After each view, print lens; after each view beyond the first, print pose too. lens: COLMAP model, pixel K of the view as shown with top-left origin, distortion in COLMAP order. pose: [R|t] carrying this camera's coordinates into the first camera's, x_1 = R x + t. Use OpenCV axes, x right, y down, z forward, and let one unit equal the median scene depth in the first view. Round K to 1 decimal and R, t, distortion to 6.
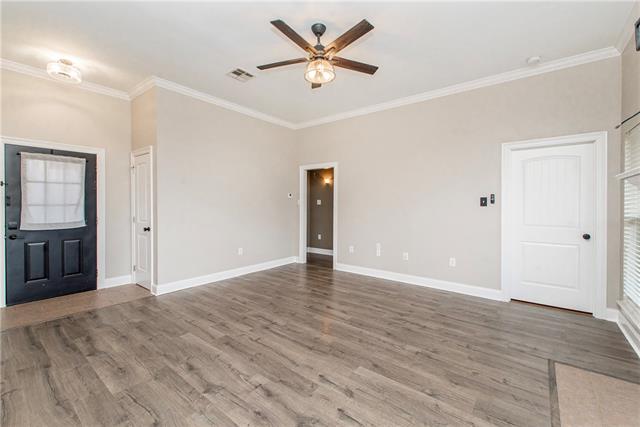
lens RADIAL K [[273.8, 0, 322.0], [0, 273.8, 205.3], [0, 0, 1]] dist [0.014838, -0.000957]
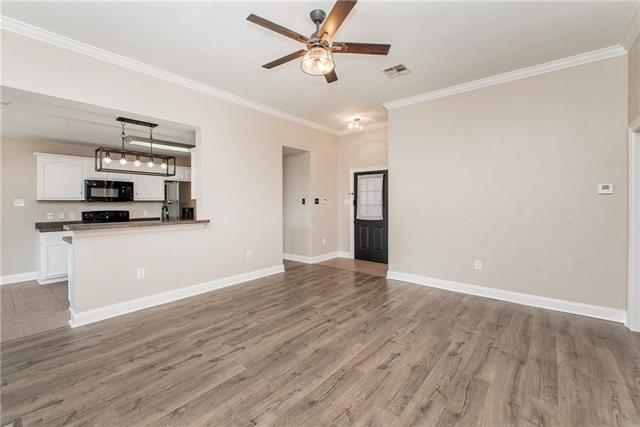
lens RADIAL K [[273.8, 0, 322.0], [0, 273.8, 205.3], [0, 0, 1]] dist [0.014838, -0.000957]
pose [[-0.024150, 0.007173, -0.999683, 0.859019], [-0.003254, 0.999968, 0.007254, -0.011581], [0.999703, 0.003428, -0.024126, 0.988772]]
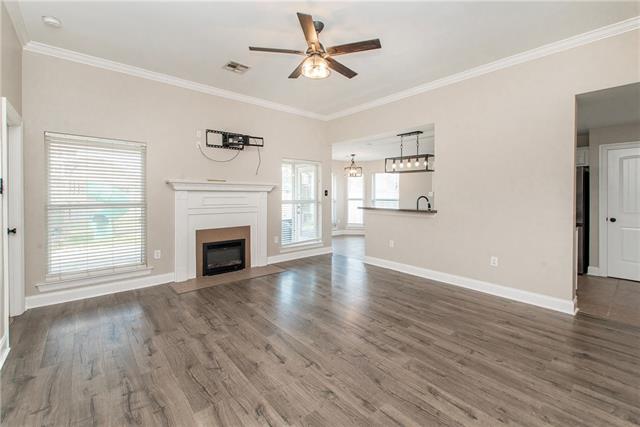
lens RADIAL K [[273.8, 0, 322.0], [0, 273.8, 205.3], [0, 0, 1]] dist [0.014838, -0.000957]
pose [[-0.981672, -0.013253, 0.190119, -0.216284], [-0.004882, 0.999001, 0.044431, -0.015882], [-0.190518, 0.042688, -0.980755, 1.896827]]
